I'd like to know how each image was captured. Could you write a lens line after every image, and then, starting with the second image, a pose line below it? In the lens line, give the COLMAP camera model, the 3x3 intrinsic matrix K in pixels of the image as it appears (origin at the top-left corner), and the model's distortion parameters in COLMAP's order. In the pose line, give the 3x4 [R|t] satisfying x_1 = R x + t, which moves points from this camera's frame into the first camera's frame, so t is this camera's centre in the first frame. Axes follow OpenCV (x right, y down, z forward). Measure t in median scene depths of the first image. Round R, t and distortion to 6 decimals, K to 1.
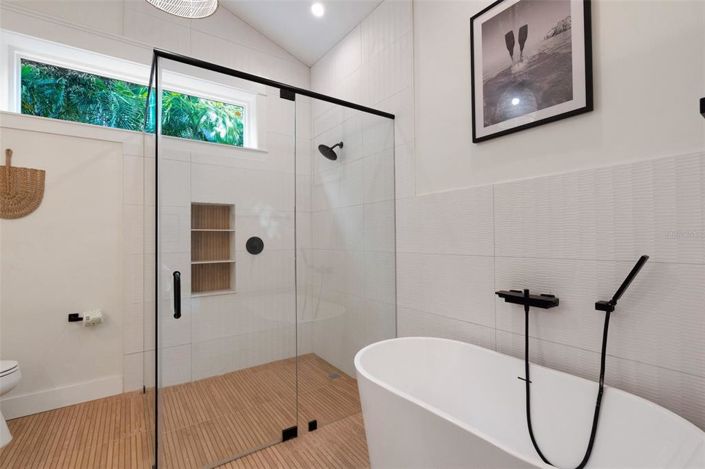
lens RADIAL K [[325.5, 0, 352.5], [0, 325.5, 234.5], [0, 0, 1]] dist [-0.000365, 0.000081]
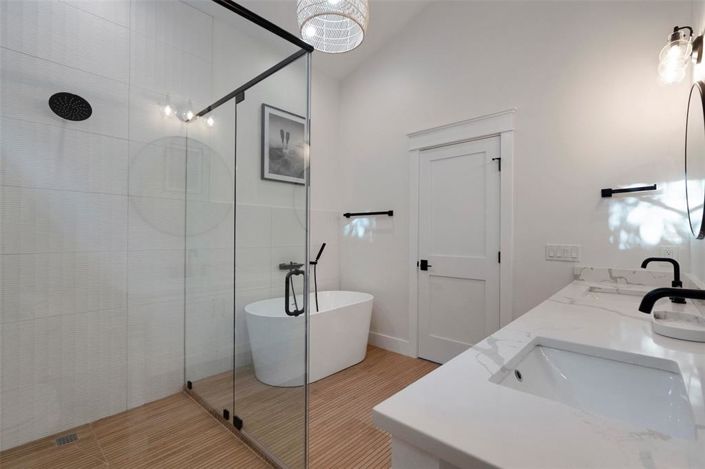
lens RADIAL K [[325.5, 0, 352.5], [0, 325.5, 234.5], [0, 0, 1]] dist [-0.000365, 0.000081]
pose [[-0.224977, 0.010799, 0.974304, -1.463716], [-0.019278, 0.999694, -0.015531, 0.018055], [-0.974173, -0.022277, -0.224700, 1.005412]]
